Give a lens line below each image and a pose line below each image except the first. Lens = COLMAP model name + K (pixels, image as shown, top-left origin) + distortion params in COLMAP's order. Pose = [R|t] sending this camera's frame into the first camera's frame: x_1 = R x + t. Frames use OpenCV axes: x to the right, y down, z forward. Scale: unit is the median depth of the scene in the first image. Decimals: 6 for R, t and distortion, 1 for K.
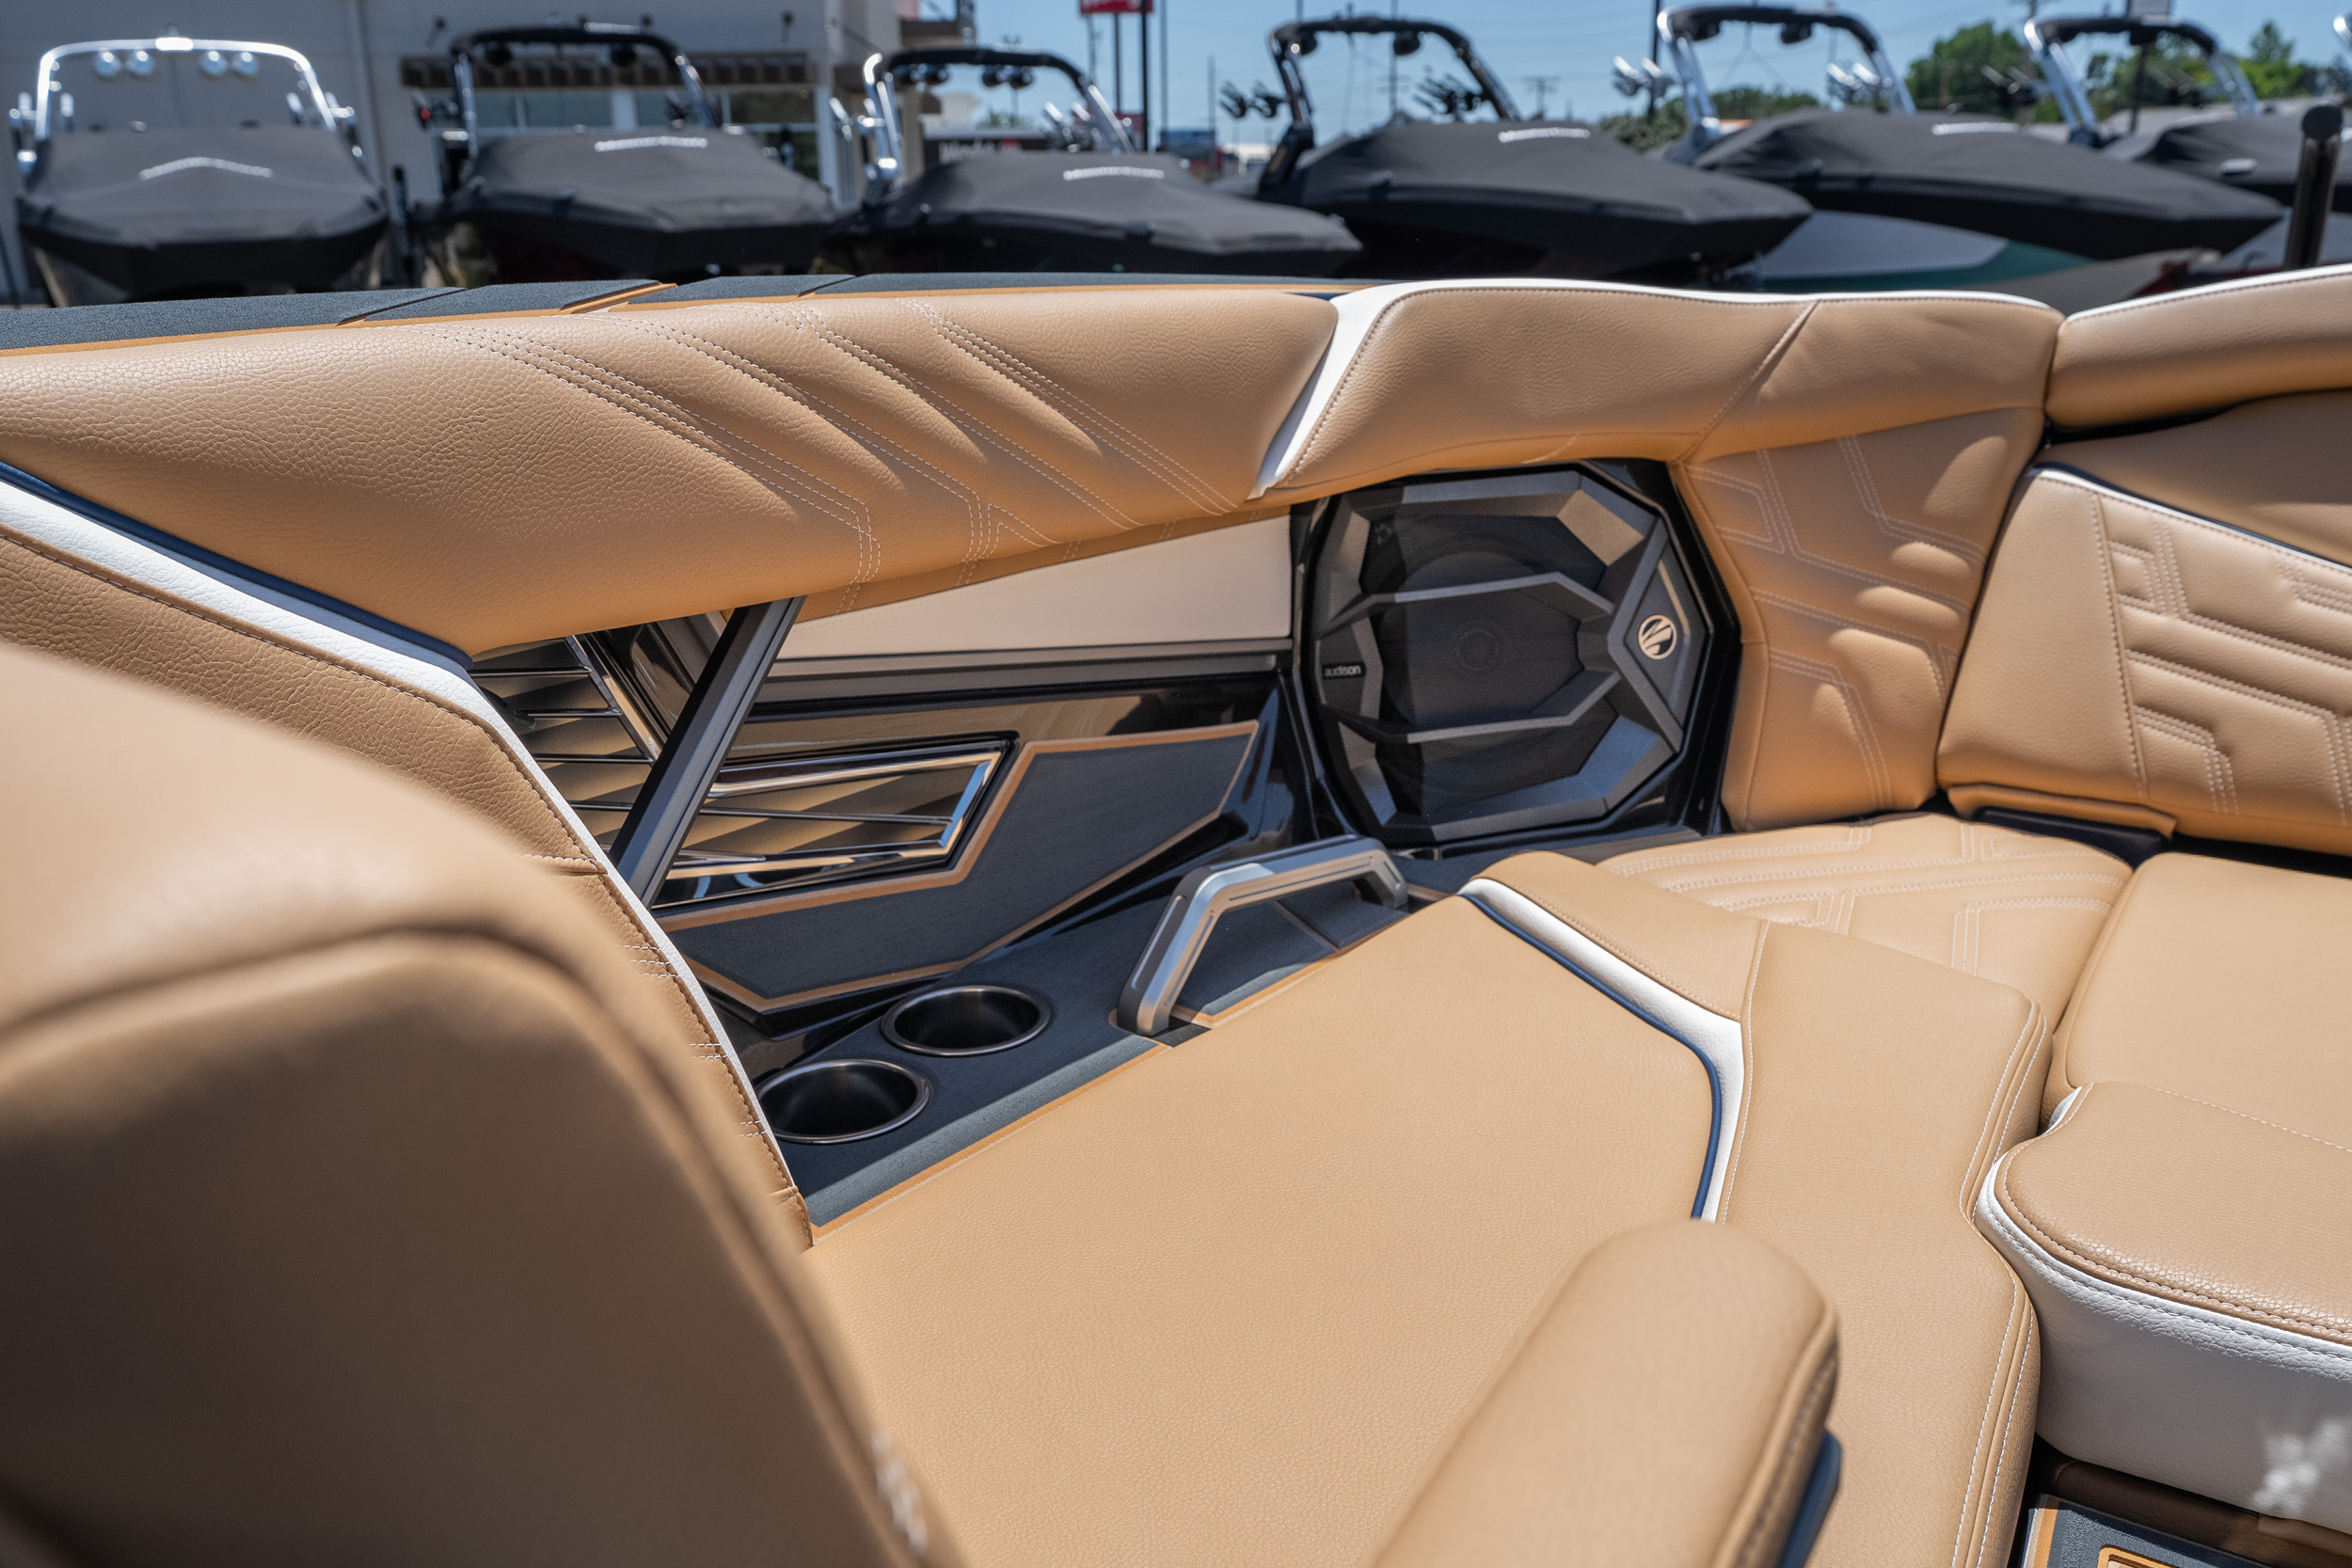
lens RADIAL K [[1847.4, 0, 1176.0], [0, 1847.4, 784.0], [0, 0, 1]] dist [0.003472, 0.003172]
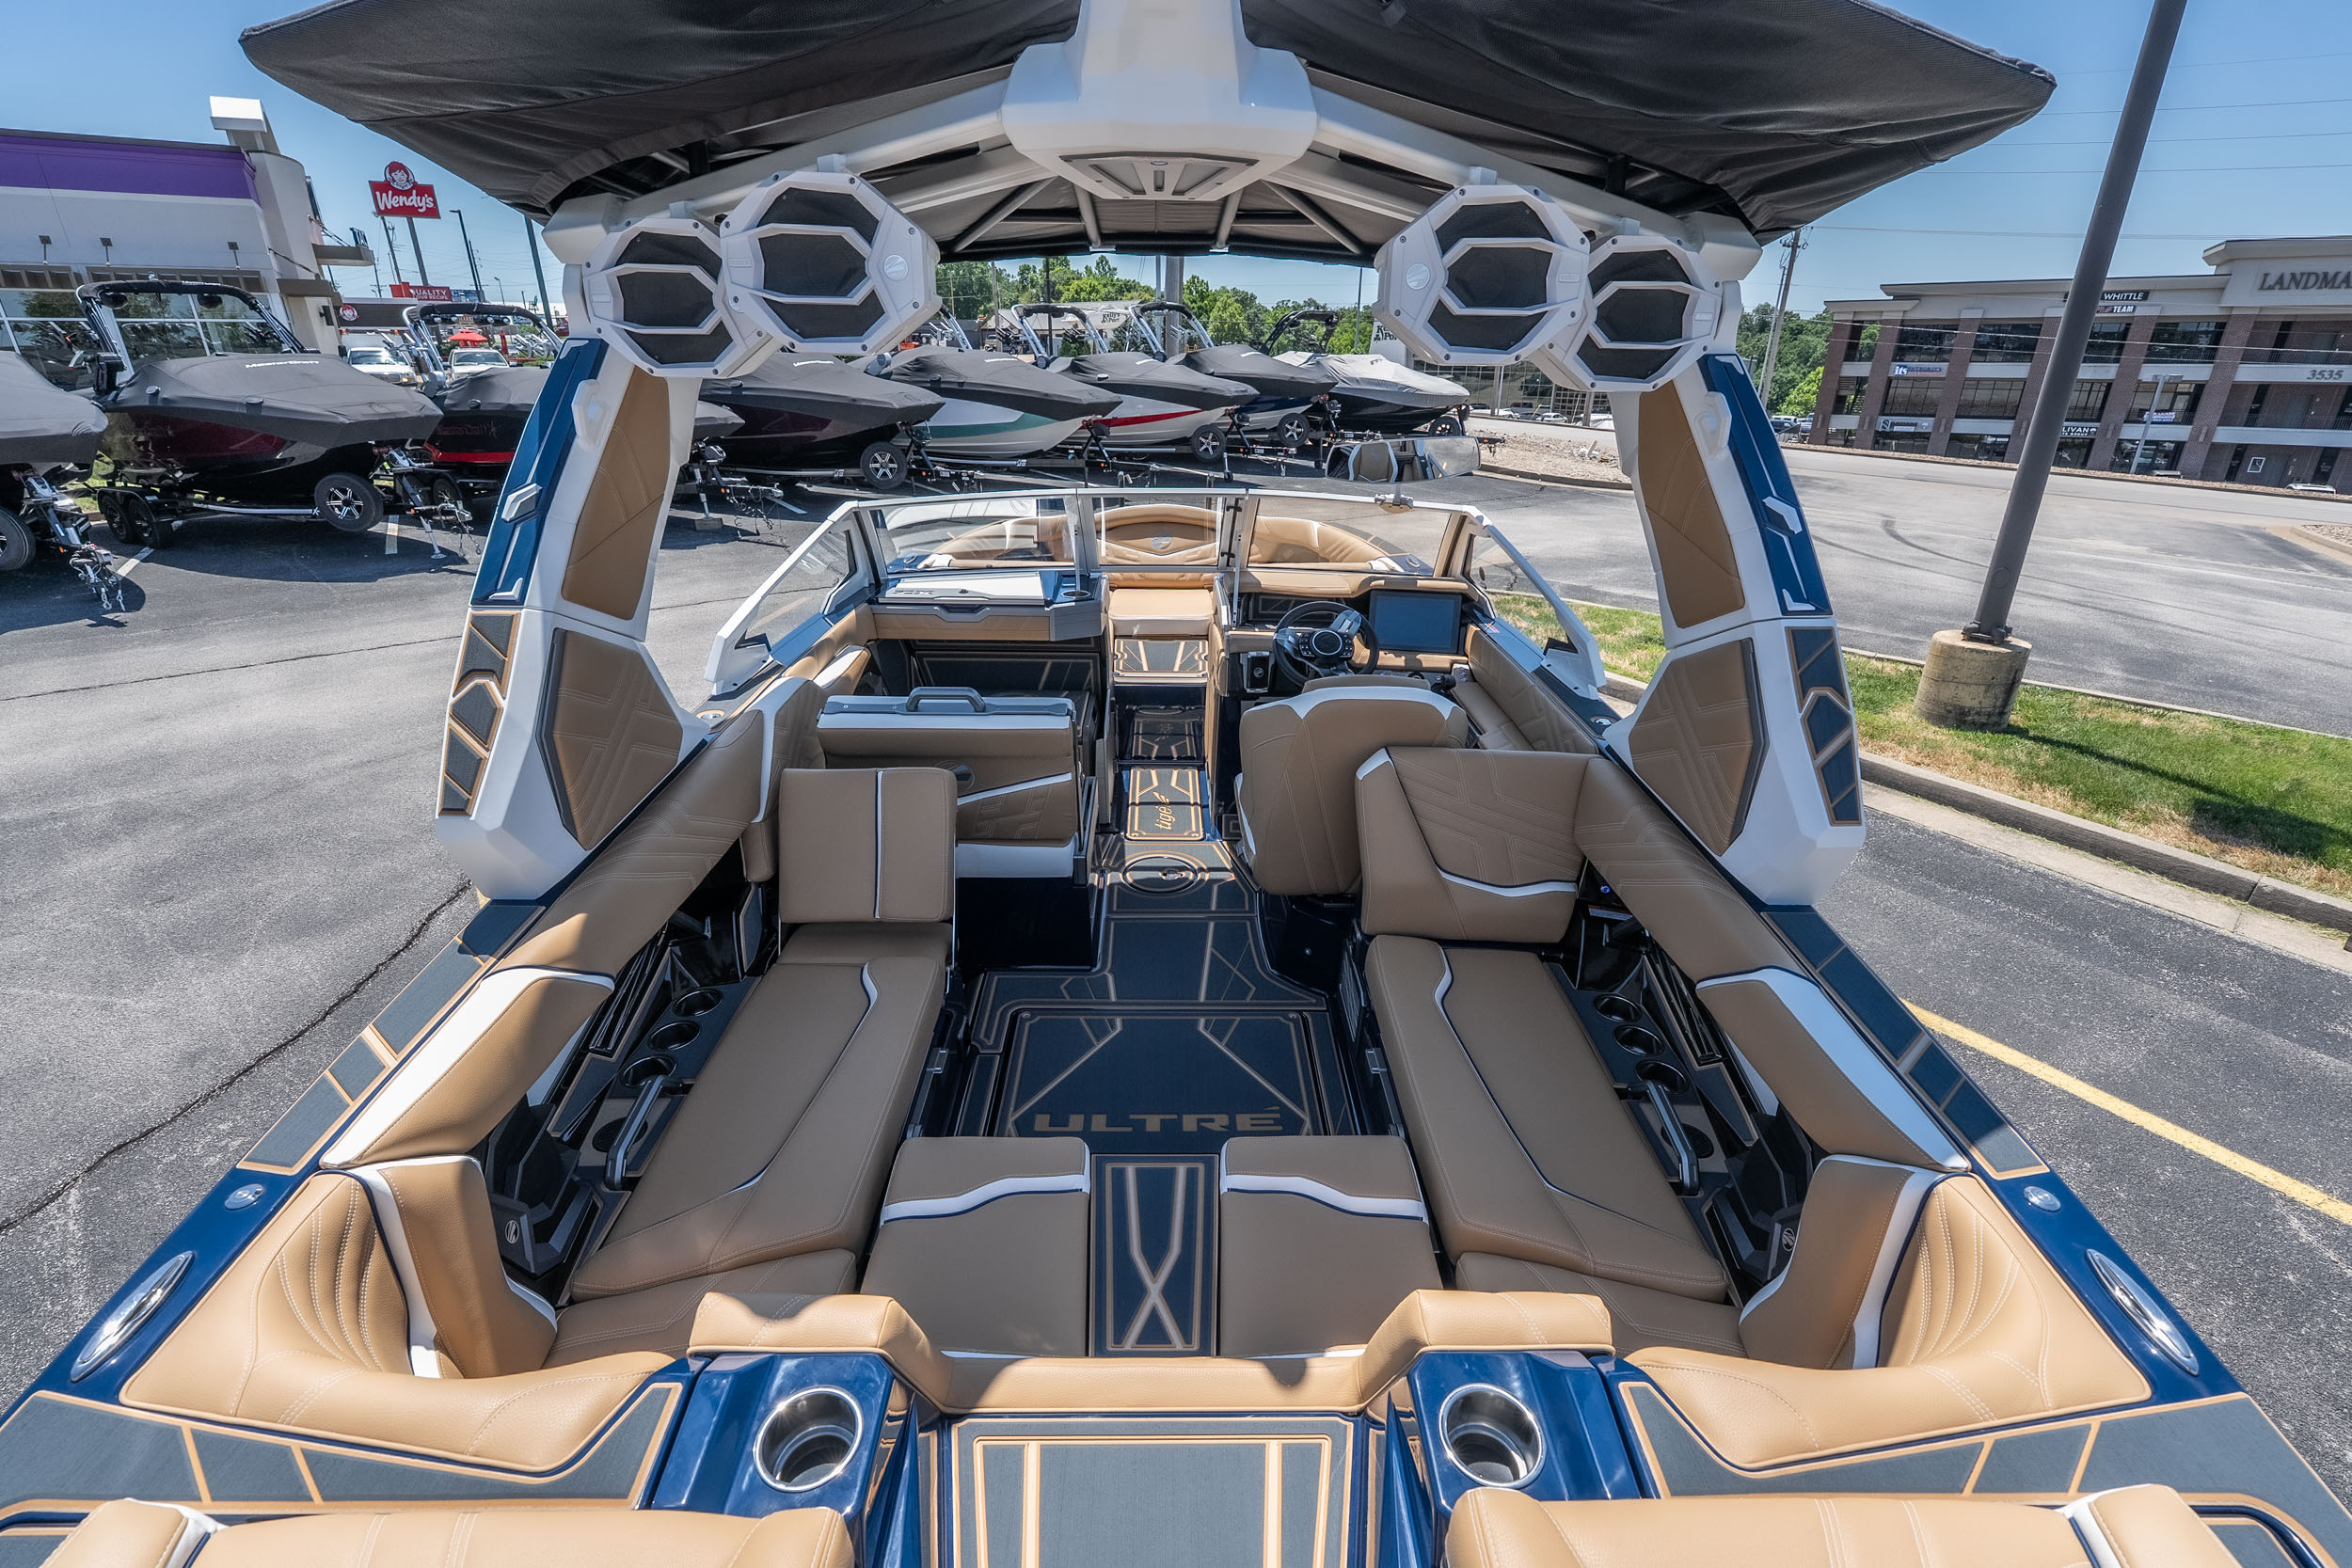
lens RADIAL K [[1053.9, 0, 1179.7], [0, 1053.9, 778.1], [0, 0, 1]] dist [-0.002513, 0.000710]
pose [[0.841575, -0.192533, 0.504660, -1.430093], [0.148202, 0.980765, 0.127030, 0.260371], [-0.519410, -0.032114, 0.853921, -2.580572]]
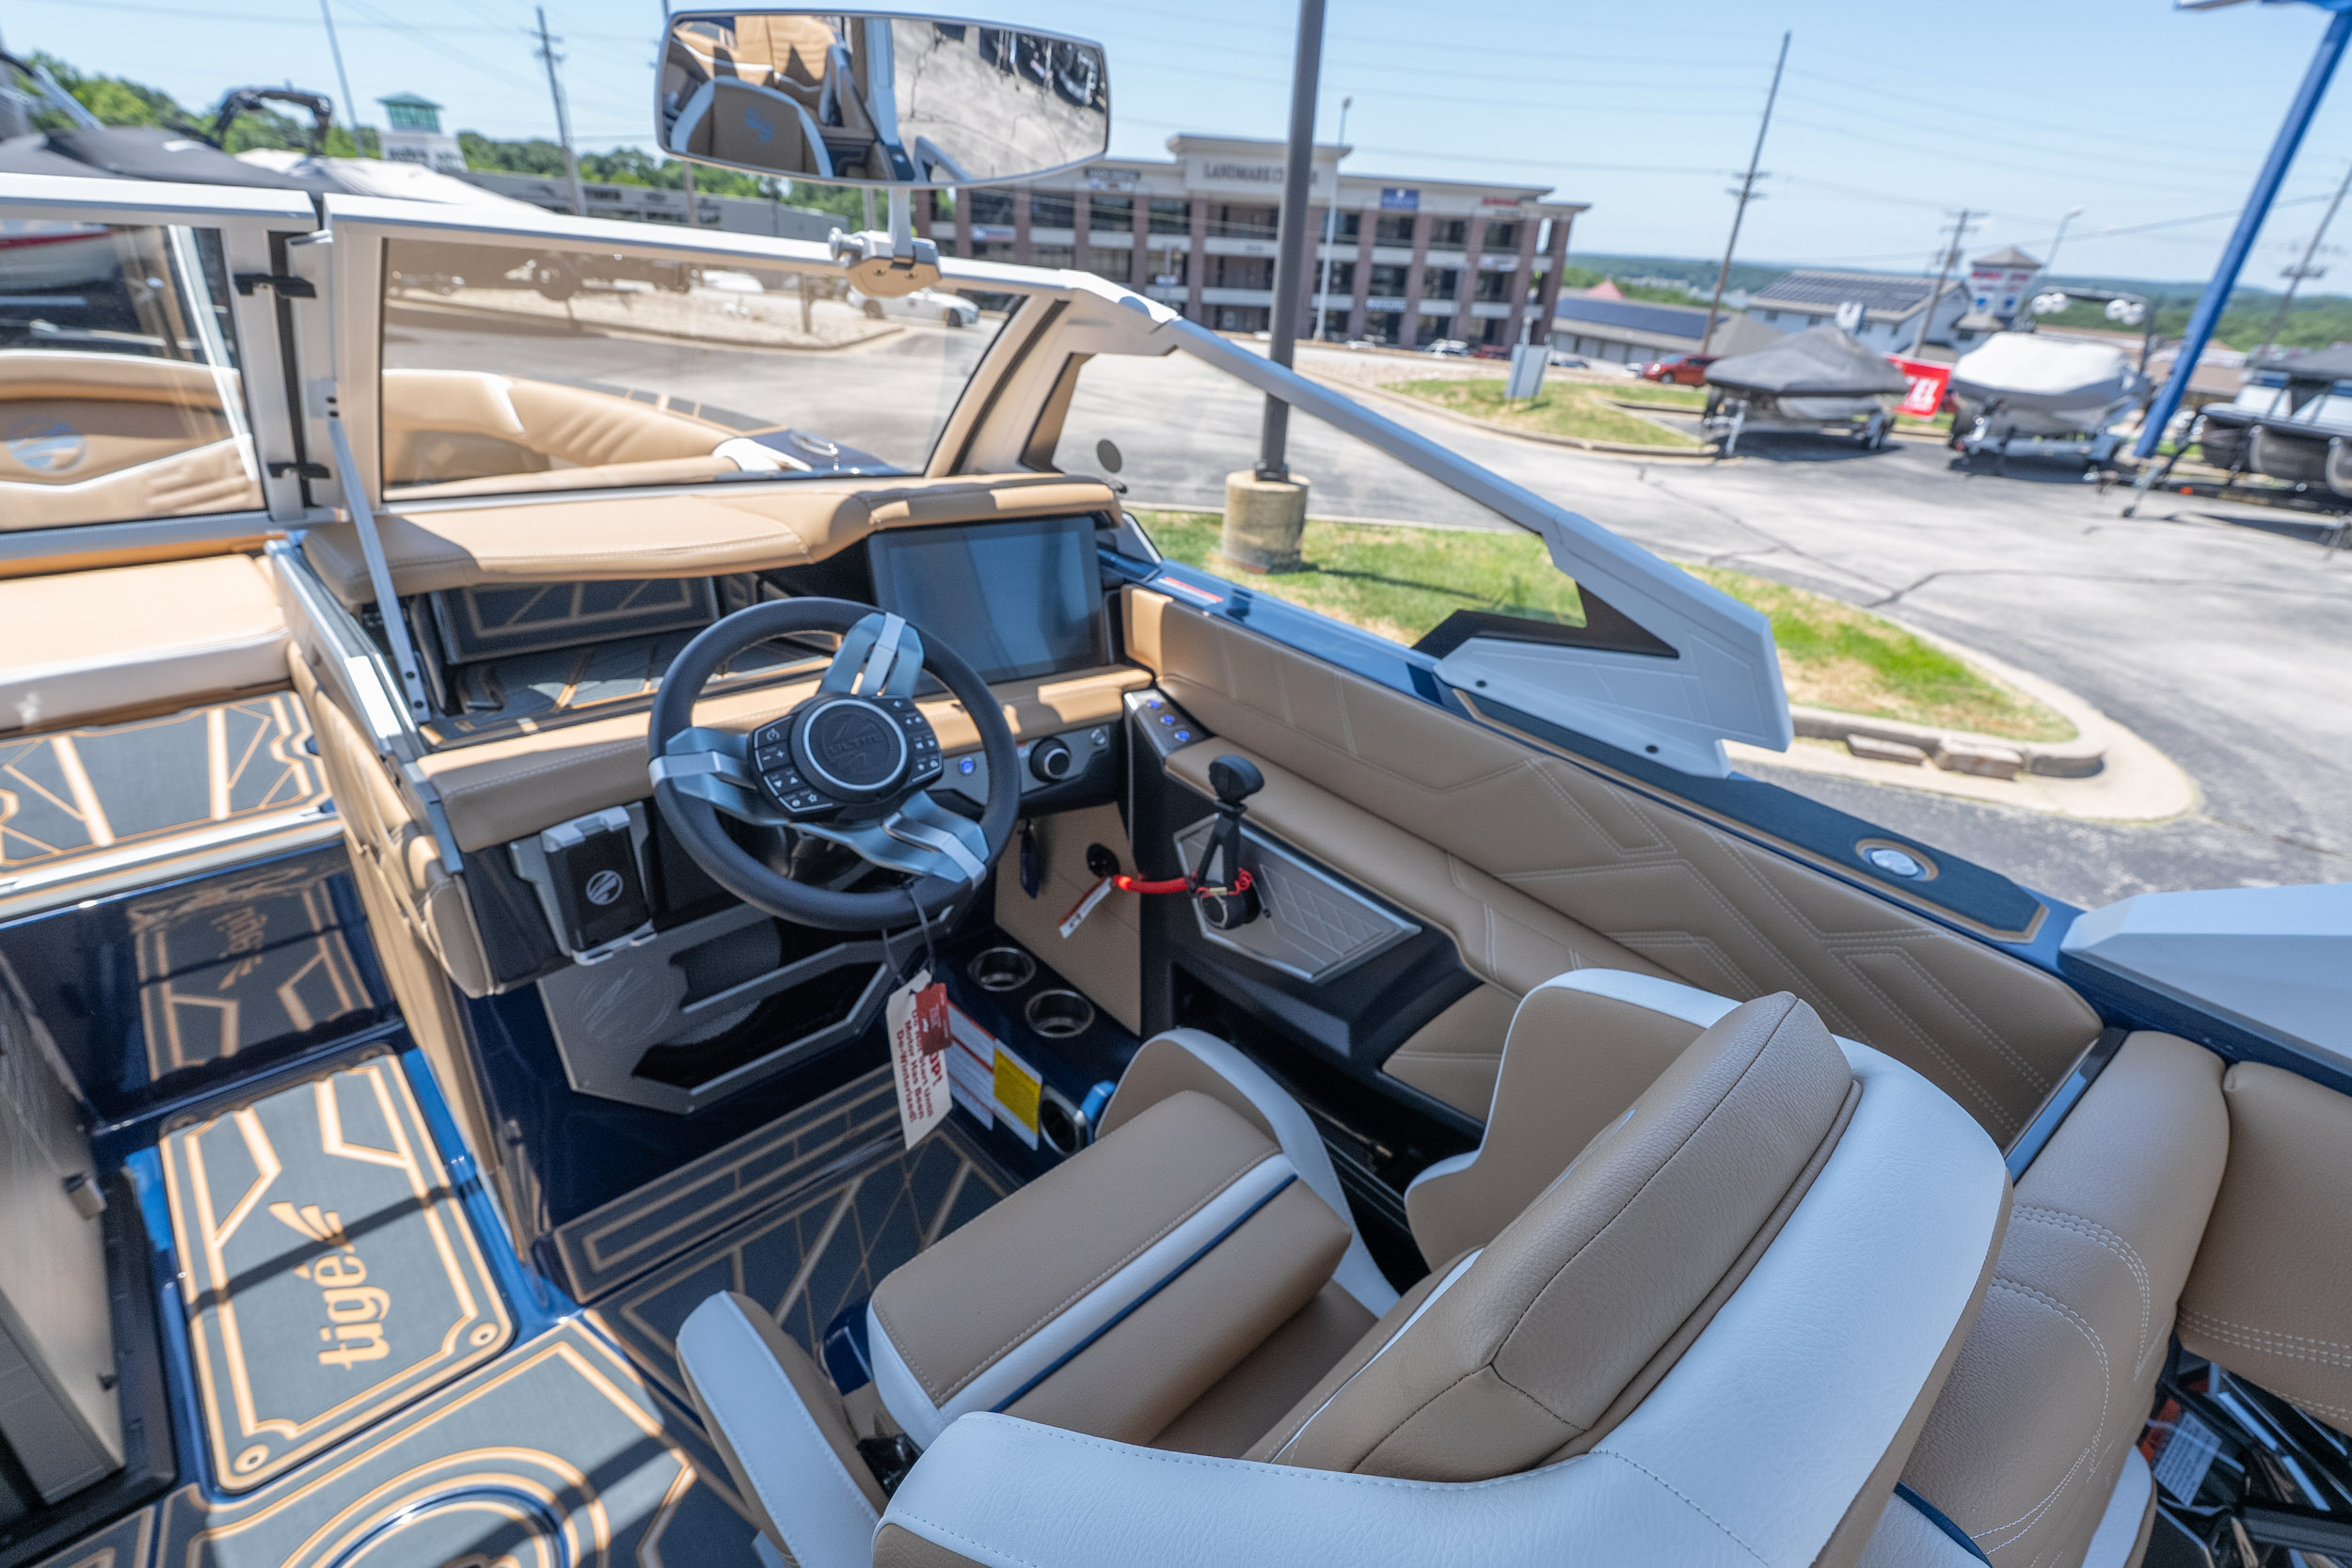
lens RADIAL K [[1053.9, 0, 1179.7], [0, 1053.9, 778.1], [0, 0, 1]] dist [-0.002513, 0.000710]
pose [[0.247156, -0.424374, 0.871103, -0.455608], [0.231433, 0.898829, 0.372217, 0.123191], [-0.940932, 0.109607, 0.320365, -1.138566]]
